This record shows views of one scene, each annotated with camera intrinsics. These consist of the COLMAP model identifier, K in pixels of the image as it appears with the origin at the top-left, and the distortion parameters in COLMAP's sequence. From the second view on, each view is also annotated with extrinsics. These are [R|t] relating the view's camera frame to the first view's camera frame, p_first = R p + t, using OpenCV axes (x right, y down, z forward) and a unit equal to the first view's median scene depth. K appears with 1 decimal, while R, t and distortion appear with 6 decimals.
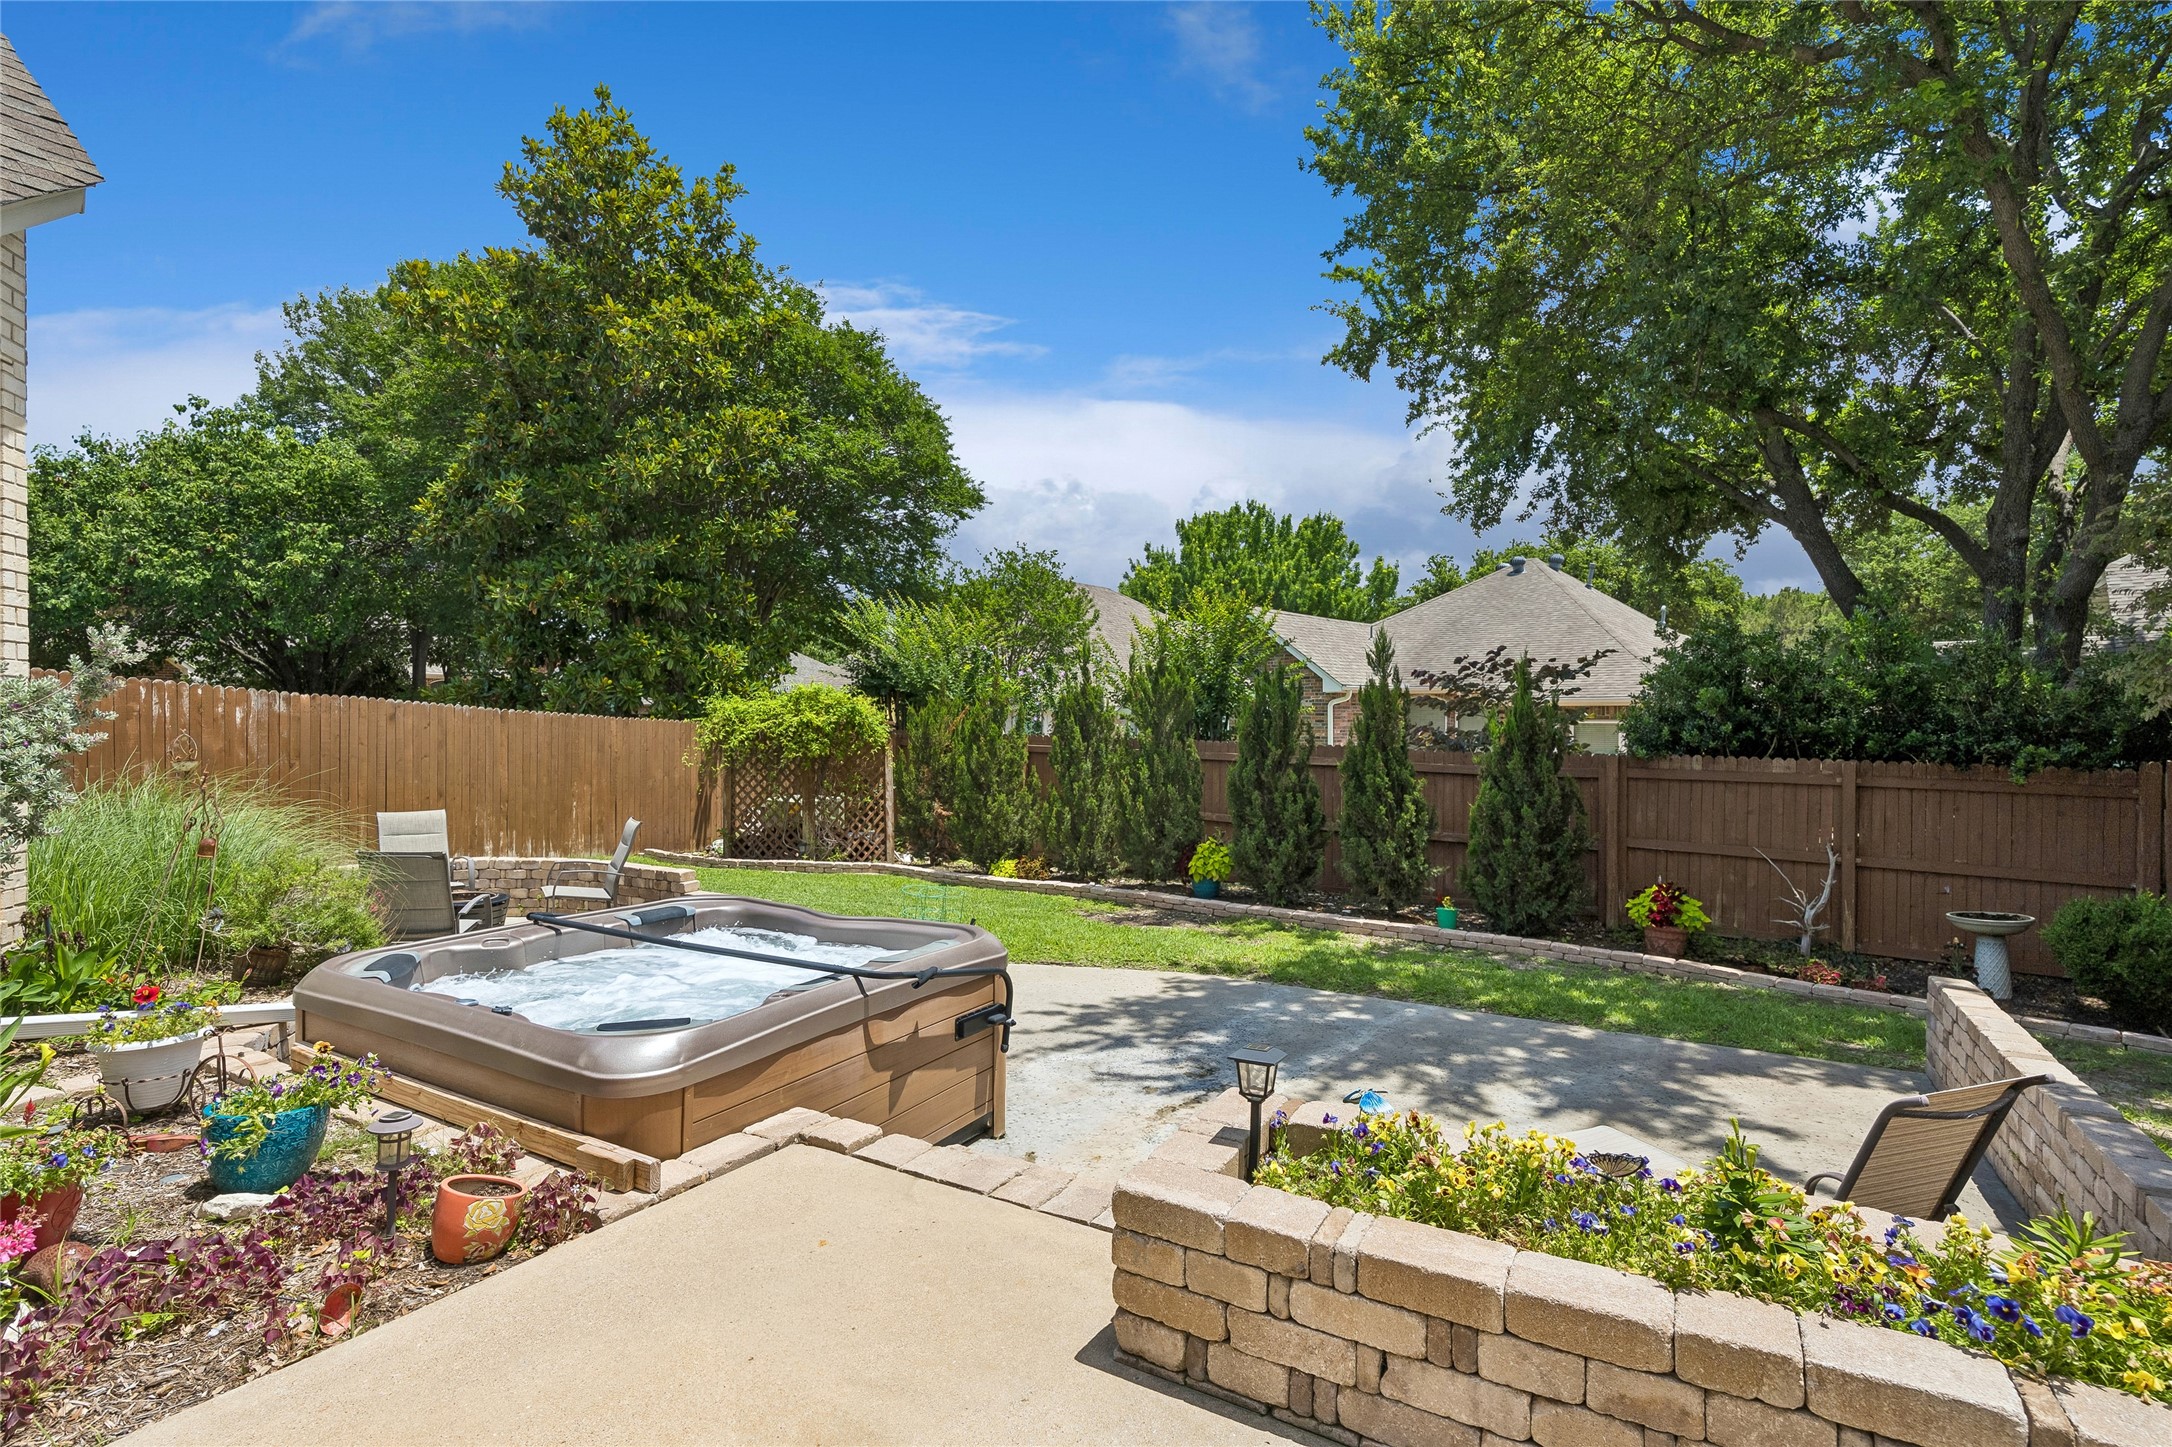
lens RADIAL K [[1037.9, 0, 1072.8], [0, 1037.9, 724.7], [0, 0, 1]] dist [-0.009171, 0.006262]
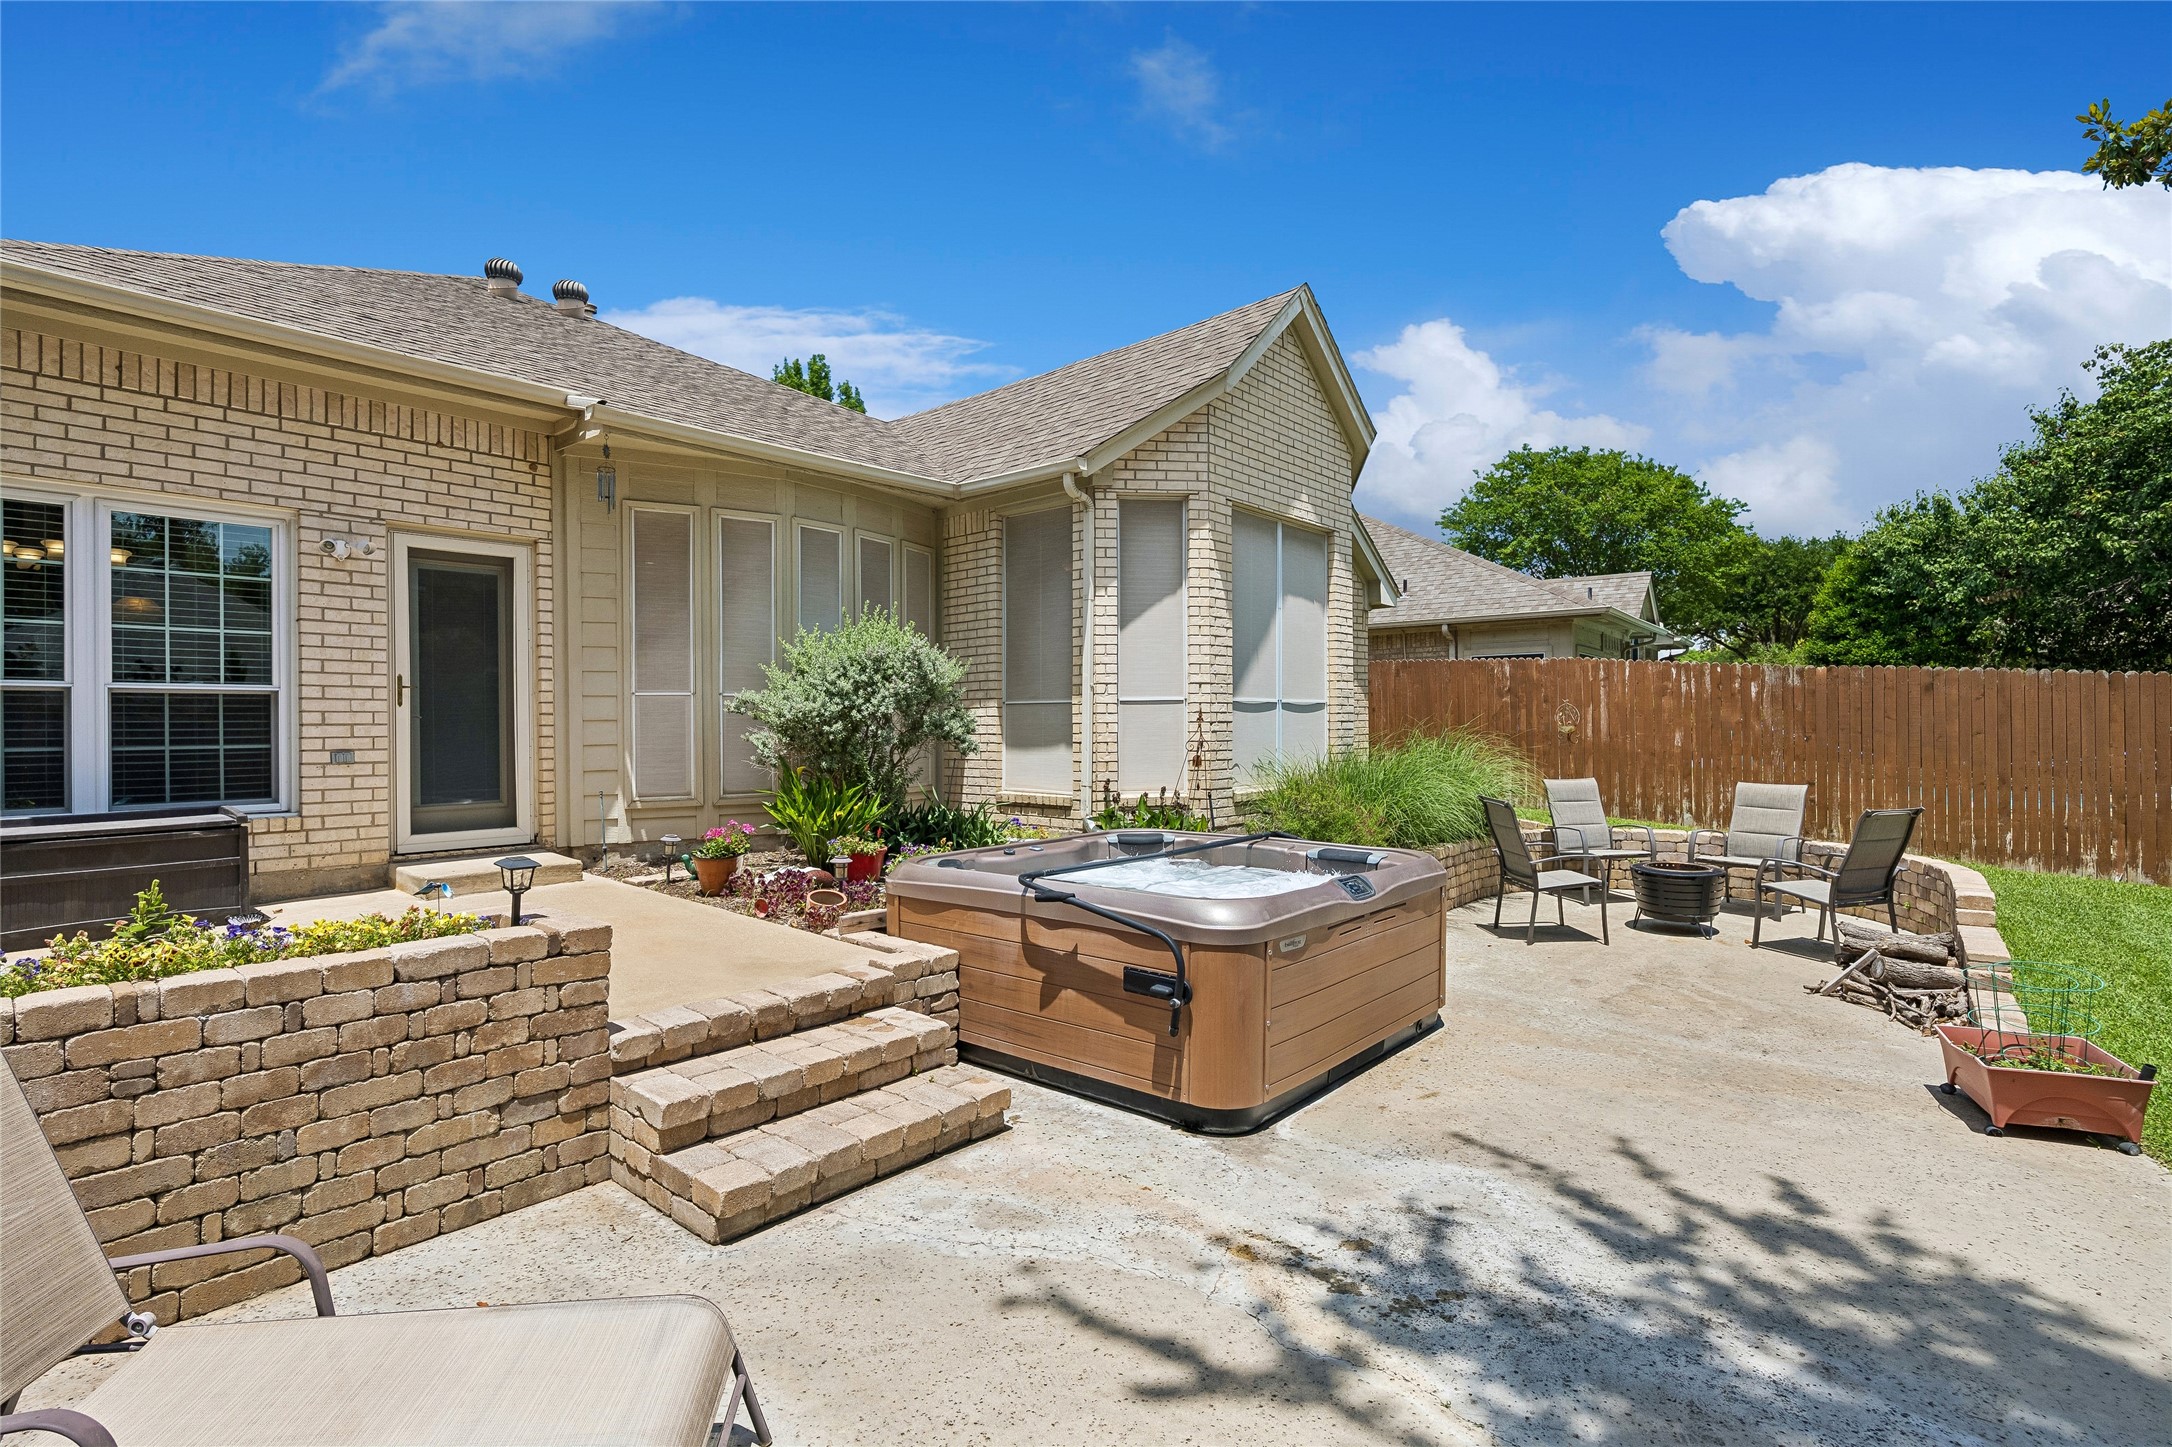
lens RADIAL K [[1037.9, 0, 1072.8], [0, 1037.9, 724.7], [0, 0, 1]] dist [-0.009171, 0.006262]
pose [[-0.177980, -0.003768, -0.984027, 0.579958], [0.000539, 0.999992, -0.003926, 0.047732], [0.984034, -0.001229, -0.177976, 0.787462]]
